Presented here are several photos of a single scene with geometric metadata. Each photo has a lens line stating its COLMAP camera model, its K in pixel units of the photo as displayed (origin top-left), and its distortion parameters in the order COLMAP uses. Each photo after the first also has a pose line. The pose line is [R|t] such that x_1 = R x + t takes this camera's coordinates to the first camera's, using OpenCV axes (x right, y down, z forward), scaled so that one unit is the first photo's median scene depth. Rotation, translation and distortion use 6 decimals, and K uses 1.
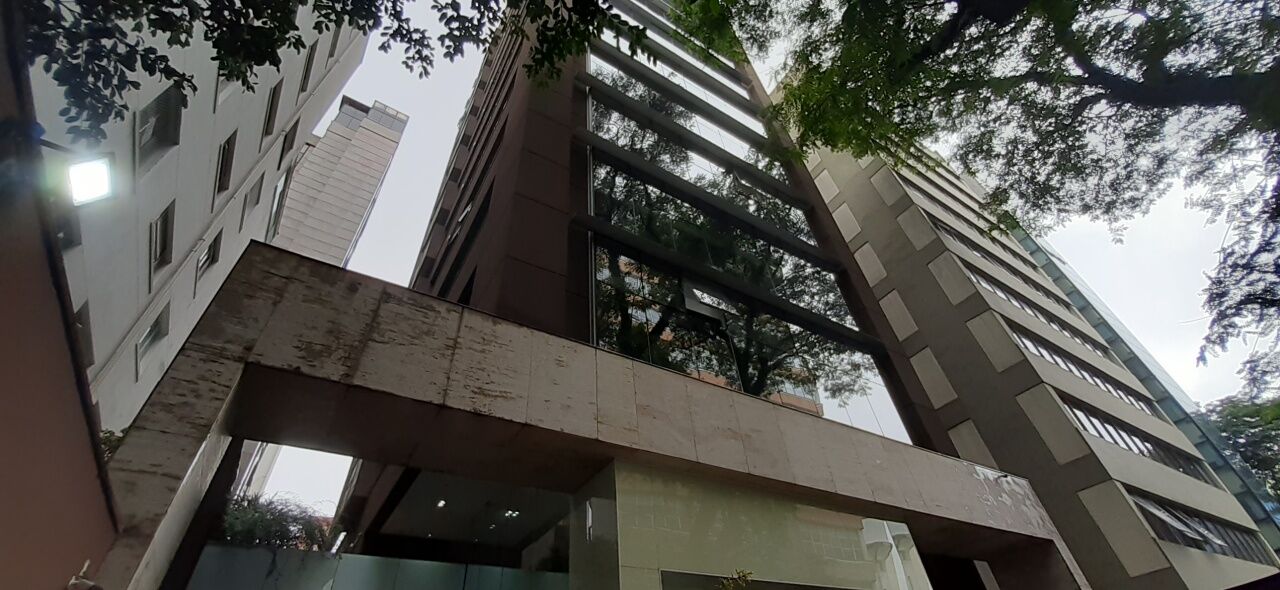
lens RADIAL K [[509.4, 0, 639.3], [0, 509.4, 296.3], [0, 0, 1]] dist [0.003179, -0.011279]
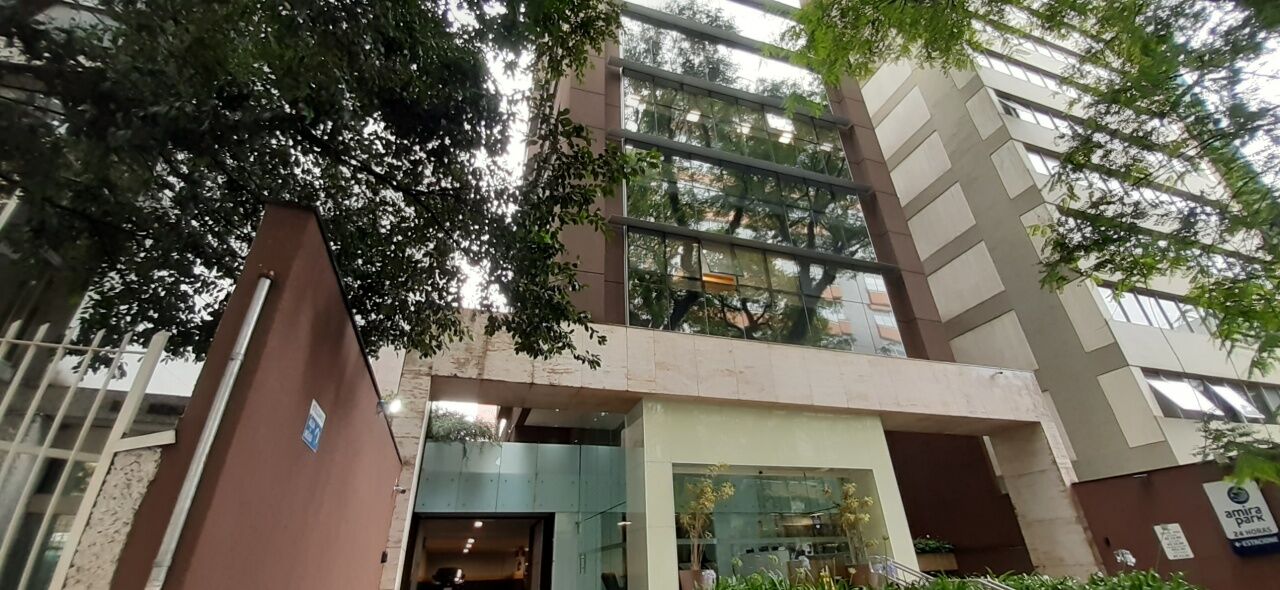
lens RADIAL K [[509.4, 0, 641.5], [0, 509.4, 299.5], [0, 0, 1]] dist [0.003179, -0.011279]
pose [[0.971300, -0.072259, -0.226616, 0.193341], [0.129017, 0.960459, 0.246724, -0.216698], [0.199828, -0.268880, 0.942217, -0.245744]]
